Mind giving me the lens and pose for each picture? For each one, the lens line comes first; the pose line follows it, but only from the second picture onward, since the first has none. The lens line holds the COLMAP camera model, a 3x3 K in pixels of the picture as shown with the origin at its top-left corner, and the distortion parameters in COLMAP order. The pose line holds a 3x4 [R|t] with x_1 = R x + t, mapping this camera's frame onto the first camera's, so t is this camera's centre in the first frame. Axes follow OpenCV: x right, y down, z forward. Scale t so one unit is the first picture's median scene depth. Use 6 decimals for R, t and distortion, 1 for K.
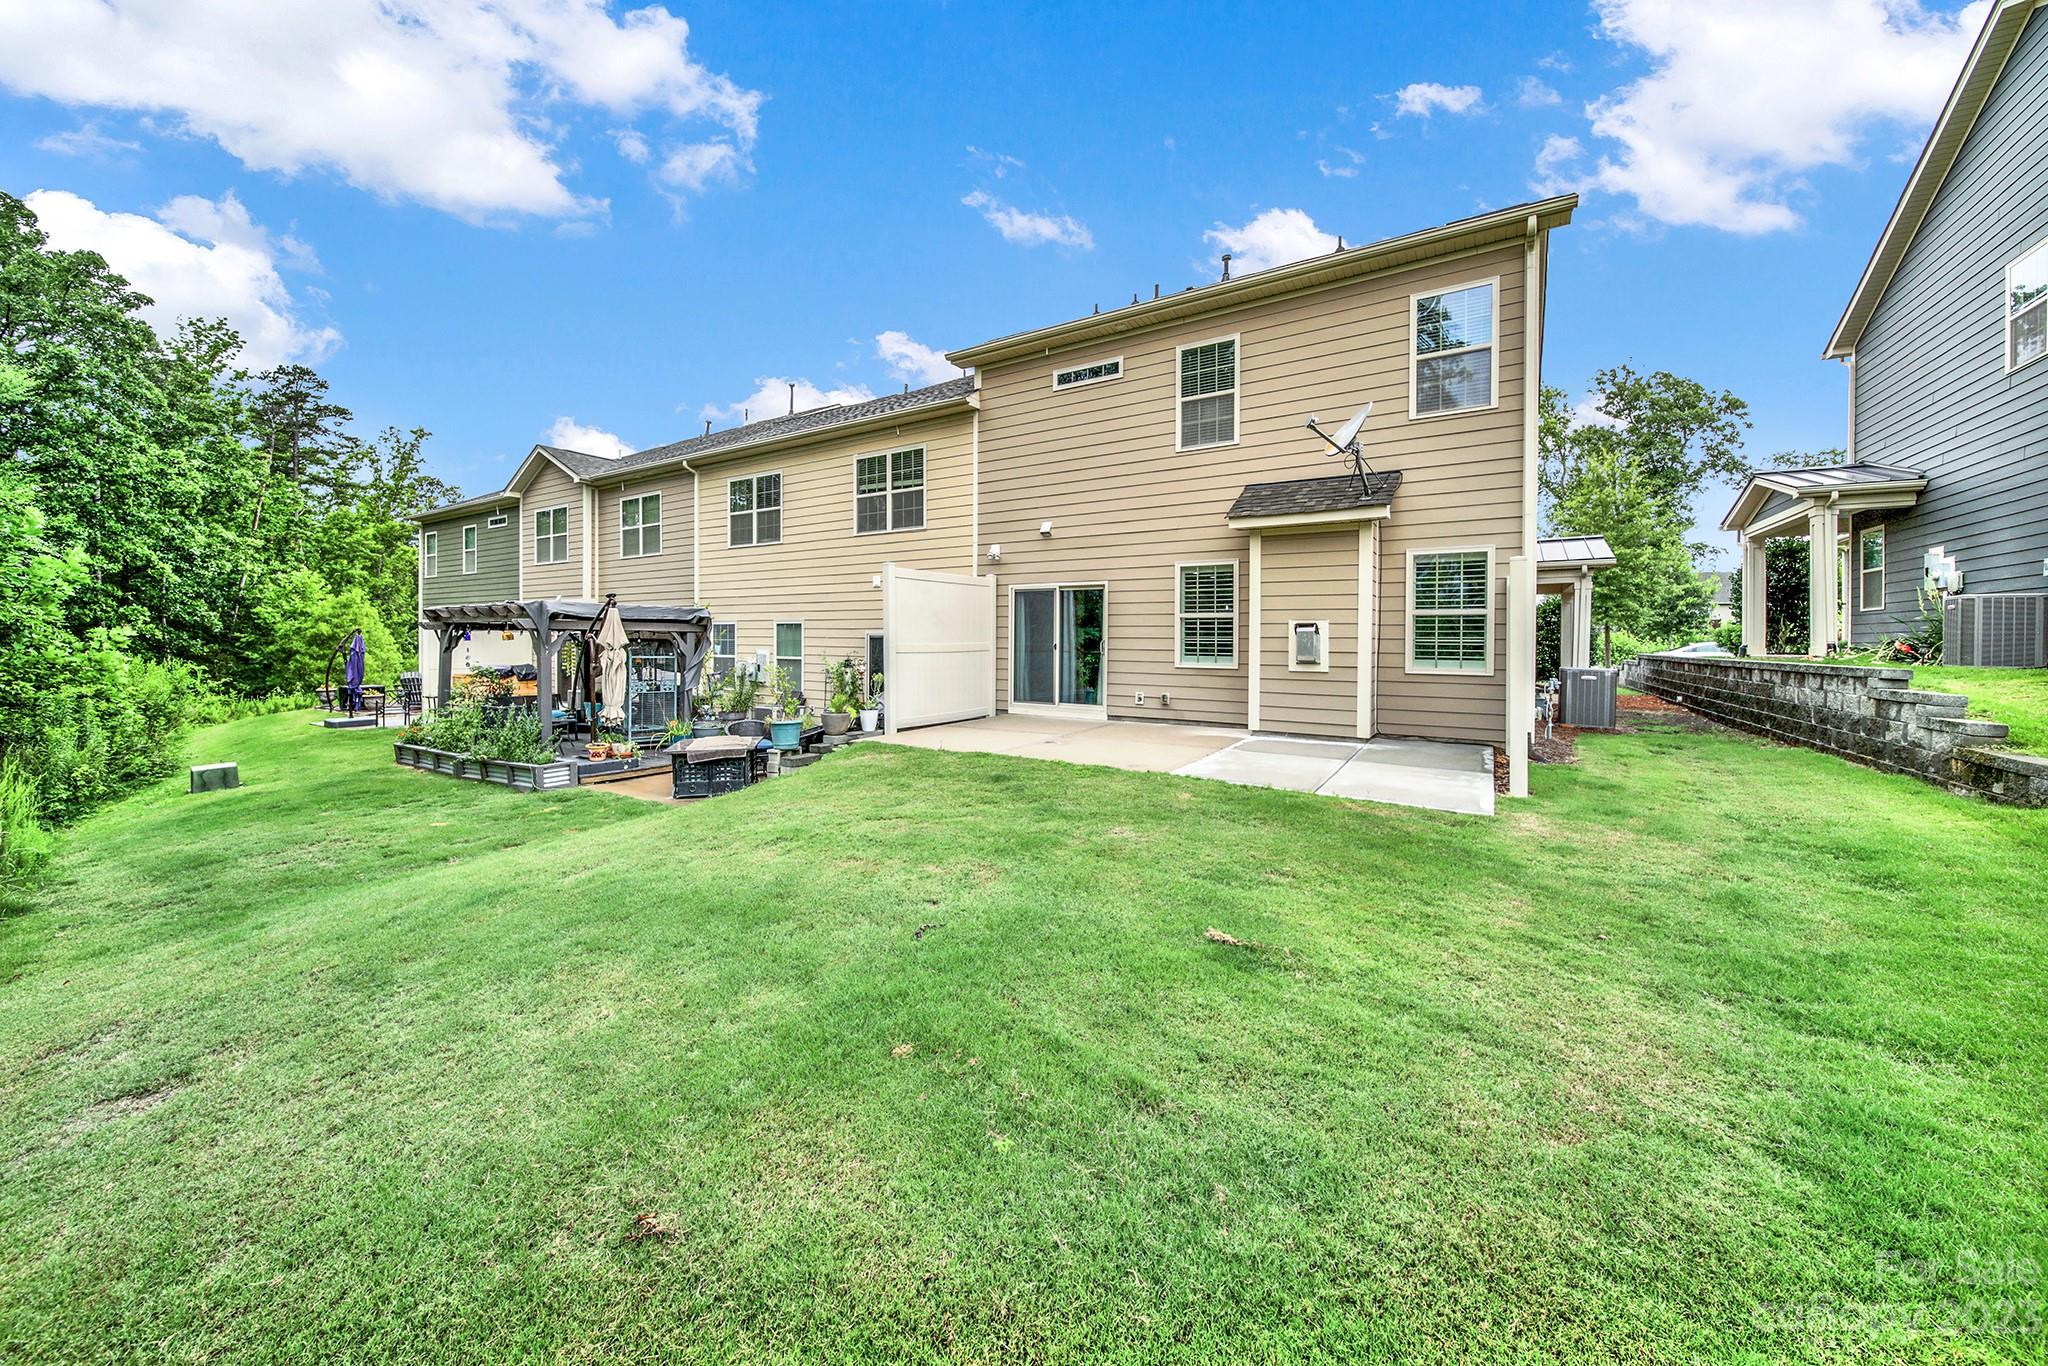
lens RADIAL K [[738.8, 0, 1054.6], [0, 738.8, 646.9], [0, 0, 1]] dist [-0.002572, -0.000166]
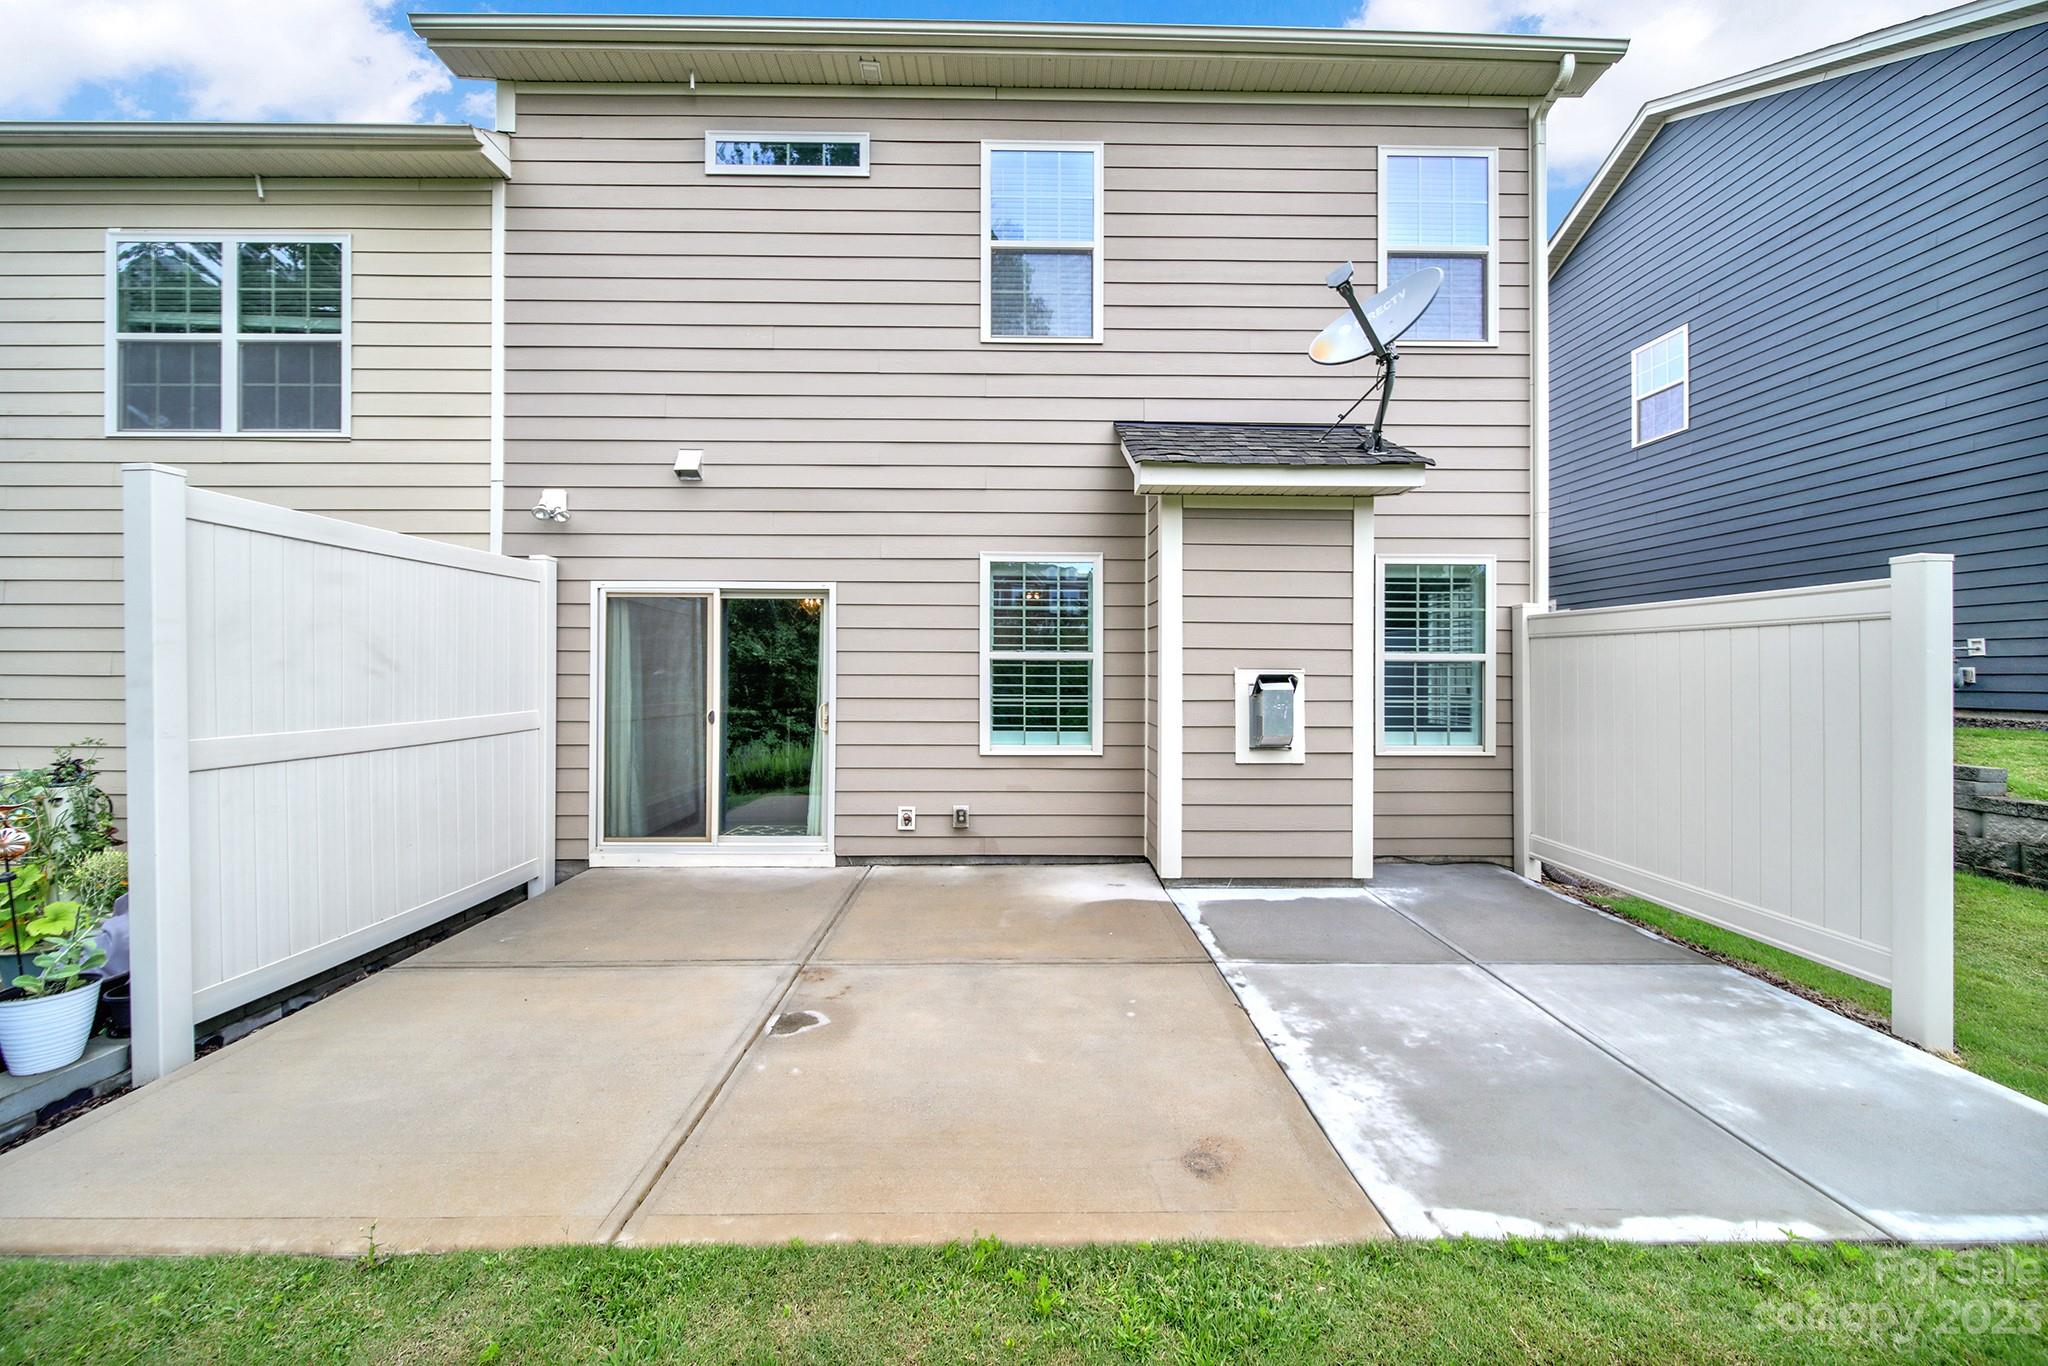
lens RADIAL K [[738.8, 0, 1022.3], [0, 738.8, 674.1], [0, 0, 1]] dist [-0.002572, -0.000166]
pose [[0.850089, -0.000756, 0.526639, -0.075408], [0.006100, 0.999946, -0.008412, -0.021820], [-0.526604, 0.010363, 0.850047, 0.480516]]
